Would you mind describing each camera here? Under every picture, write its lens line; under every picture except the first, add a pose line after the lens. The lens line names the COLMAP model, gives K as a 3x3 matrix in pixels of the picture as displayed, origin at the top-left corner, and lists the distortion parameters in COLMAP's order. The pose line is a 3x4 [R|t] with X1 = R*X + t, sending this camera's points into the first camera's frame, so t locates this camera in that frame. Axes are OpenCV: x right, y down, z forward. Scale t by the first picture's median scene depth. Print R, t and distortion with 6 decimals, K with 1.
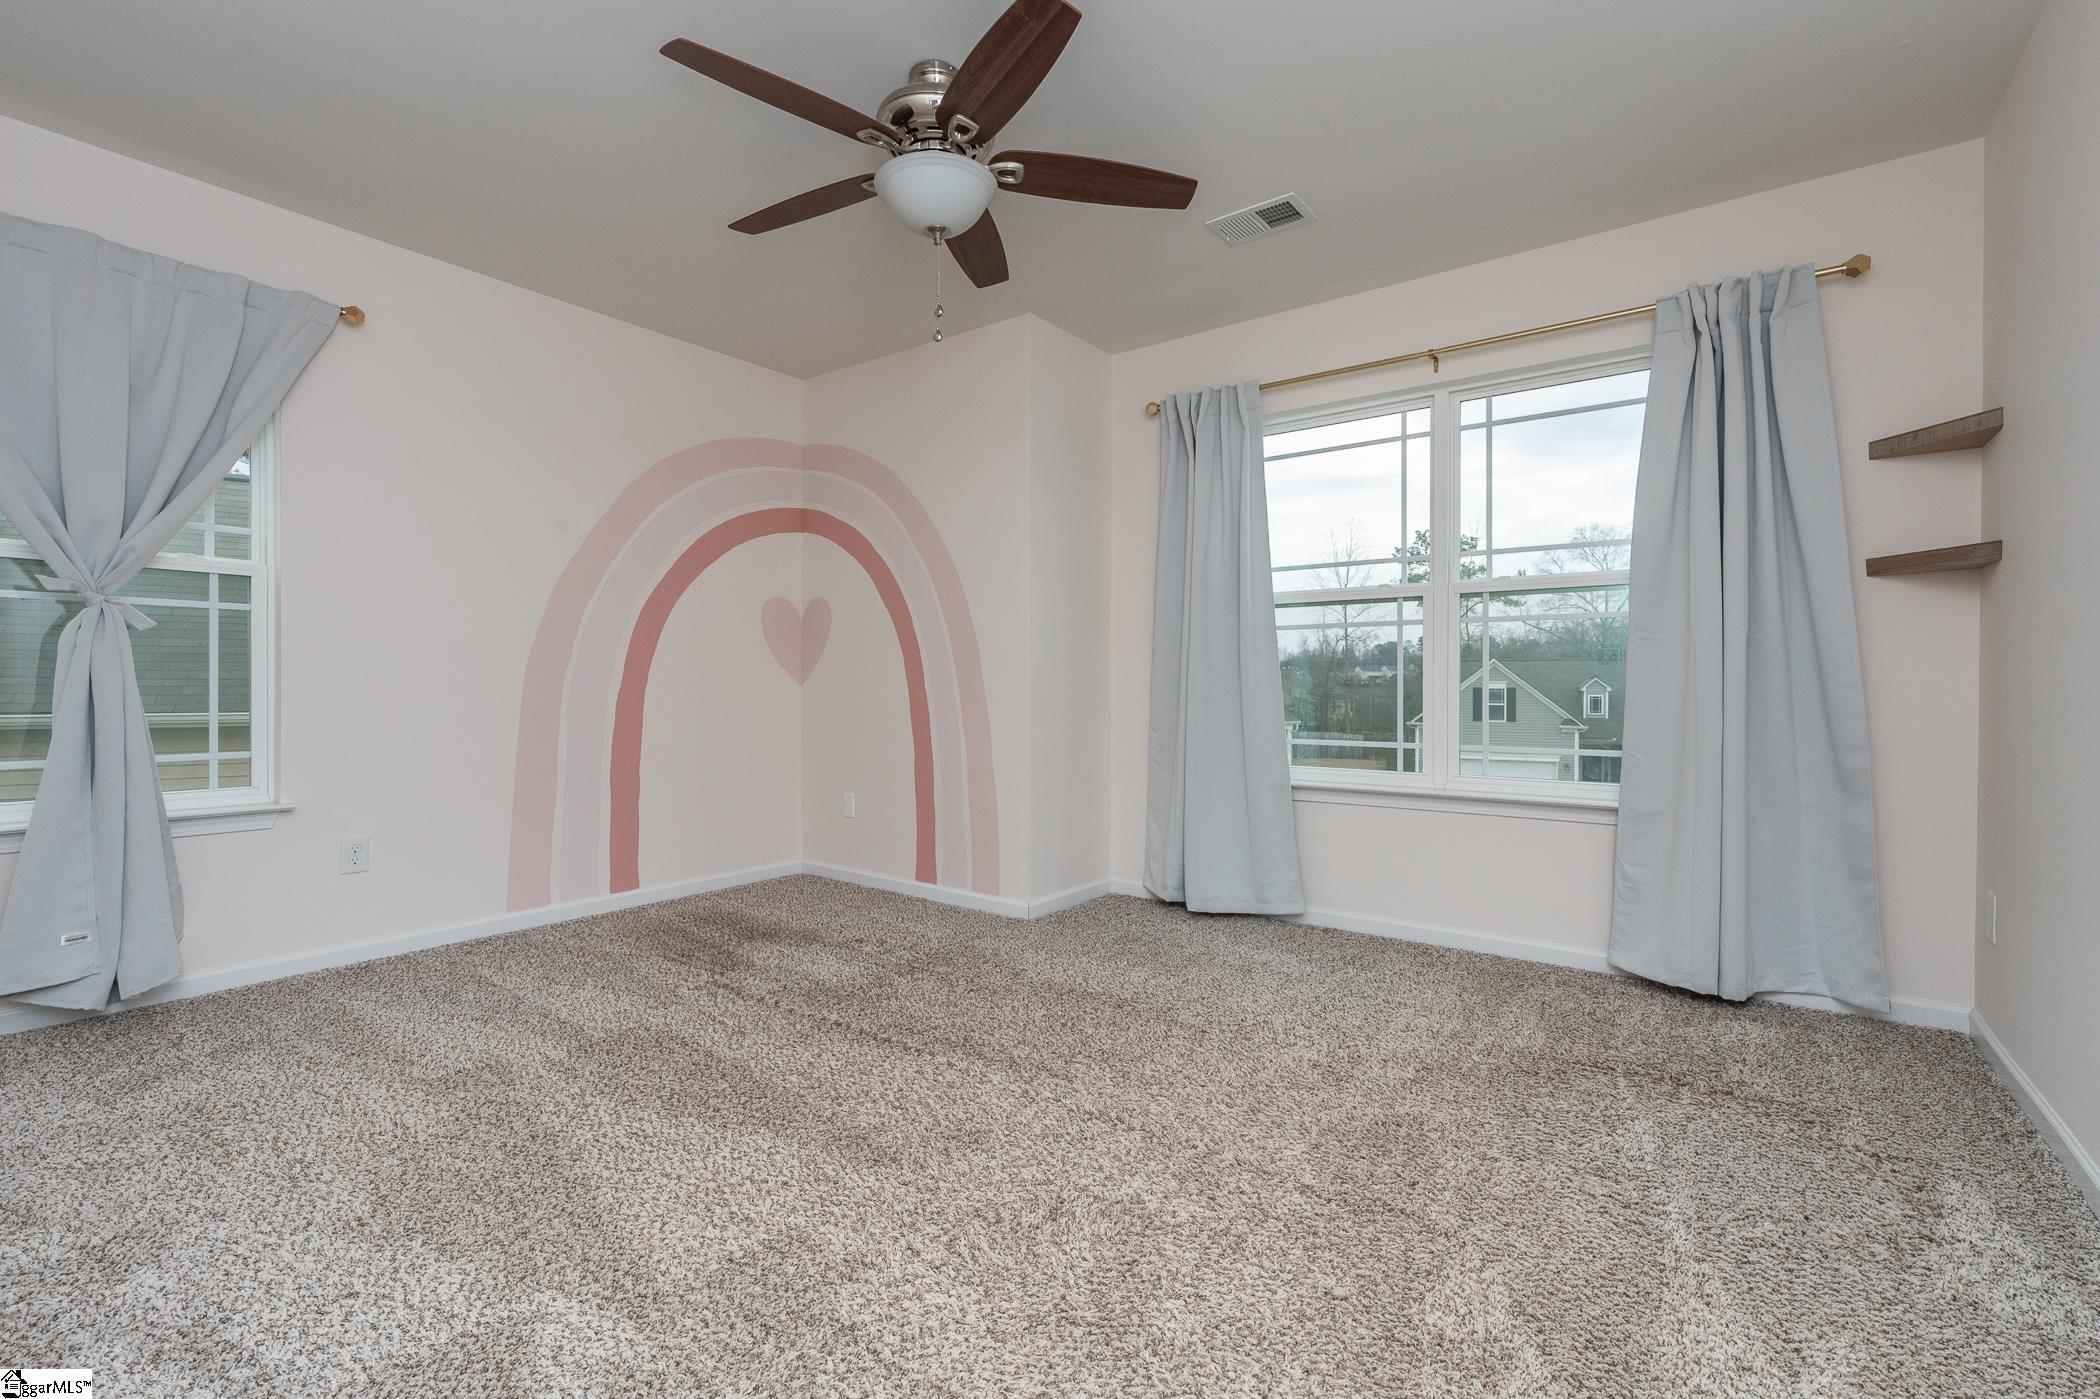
lens RADIAL K [[888.1, 0, 1050.5], [0, 888.1, 691.7], [0, 0, 1]] dist [0.001516, -0.001153]
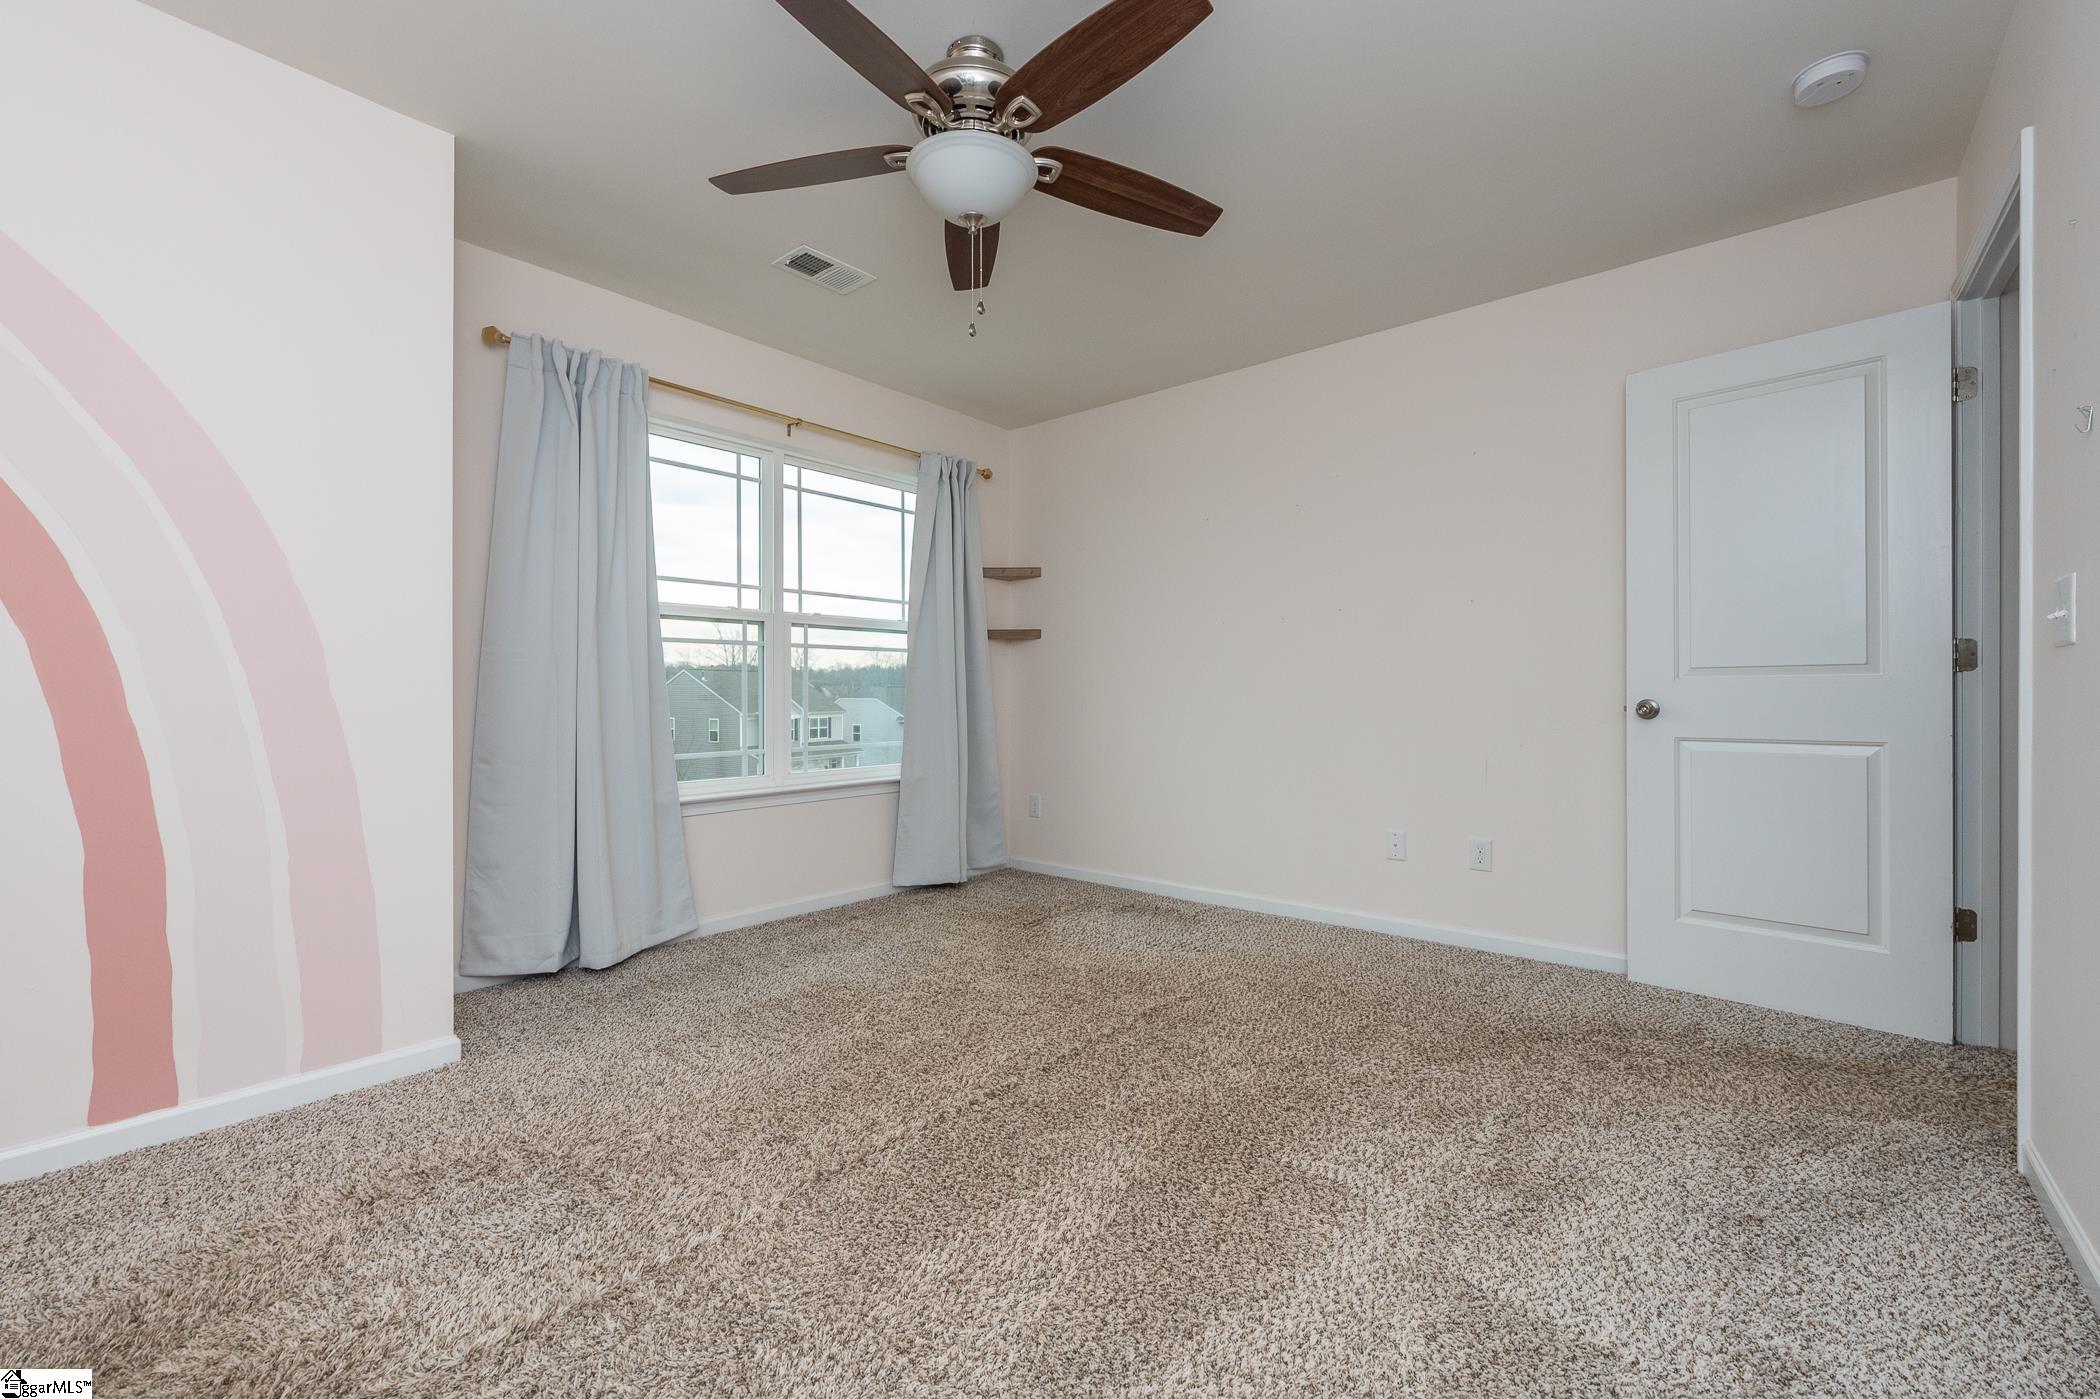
lens RADIAL K [[838.3, 0, 1057.9], [0, 838.3, 698.9], [0, 0, 1]] dist [0.001013, -0.000087]
pose [[0.086604, -0.008594, 0.996206, -0.623141], [0.008448, 0.999933, 0.007892, -0.012276], [-0.996207, 0.007732, 0.086671, 0.517389]]
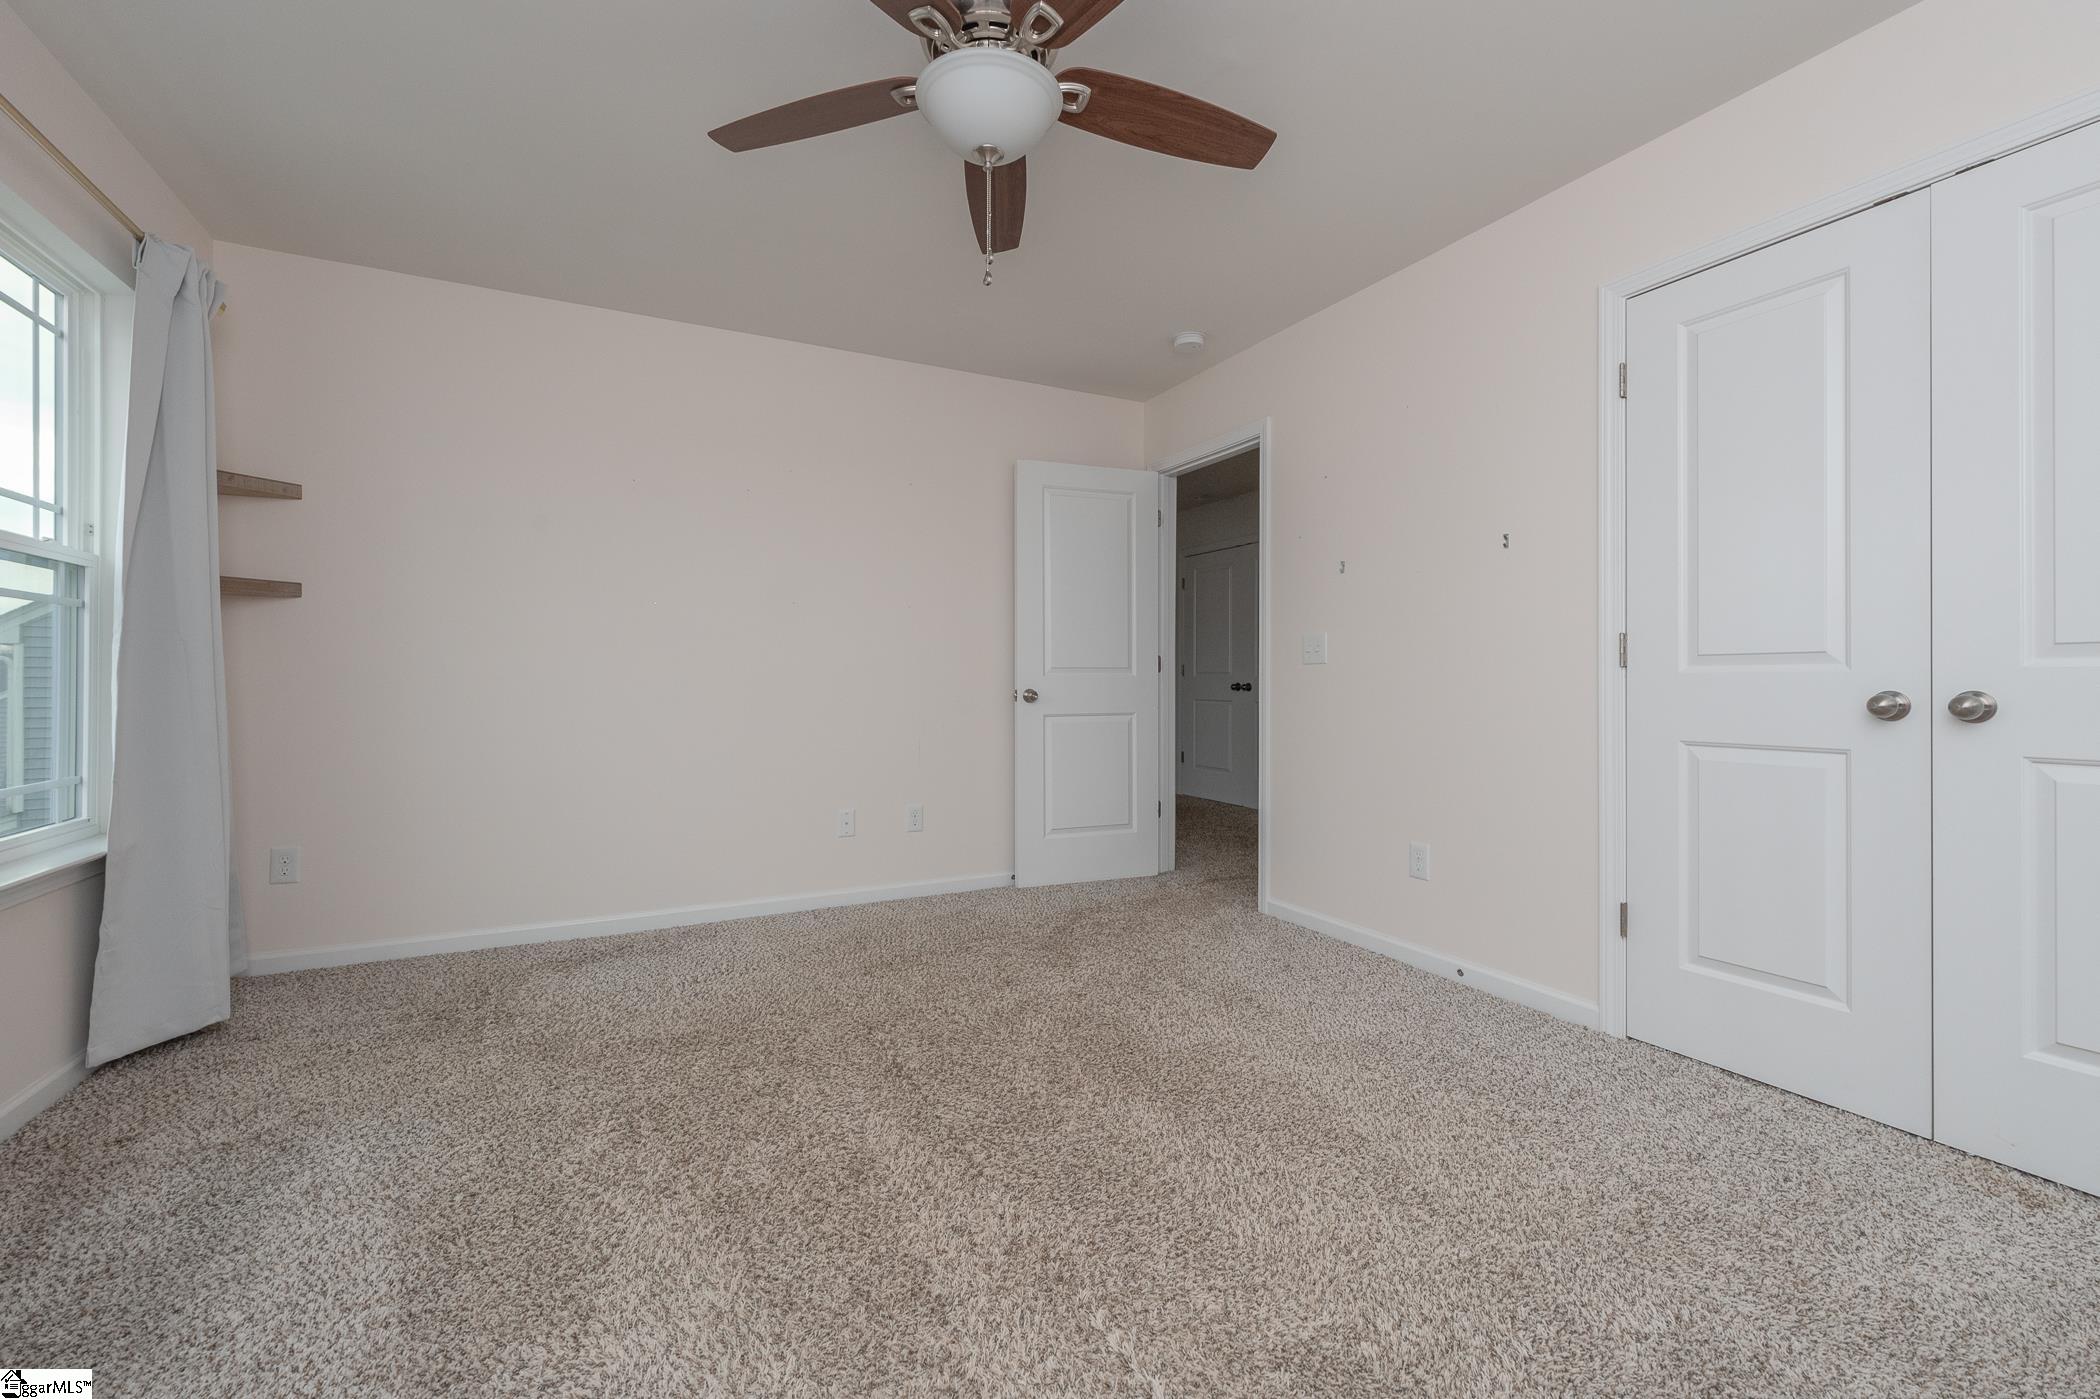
lens RADIAL K [[879.4, 0, 962.8], [0, 879.4, 683.2], [0, 0, 1]] dist [-0.001553, 0.000262]
pose [[-0.868083, -0.002344, 0.496413, -0.306372], [0.002513, 0.999955, 0.009117, -0.018929], [-0.496412, 0.009162, -0.868039, 1.097693]]
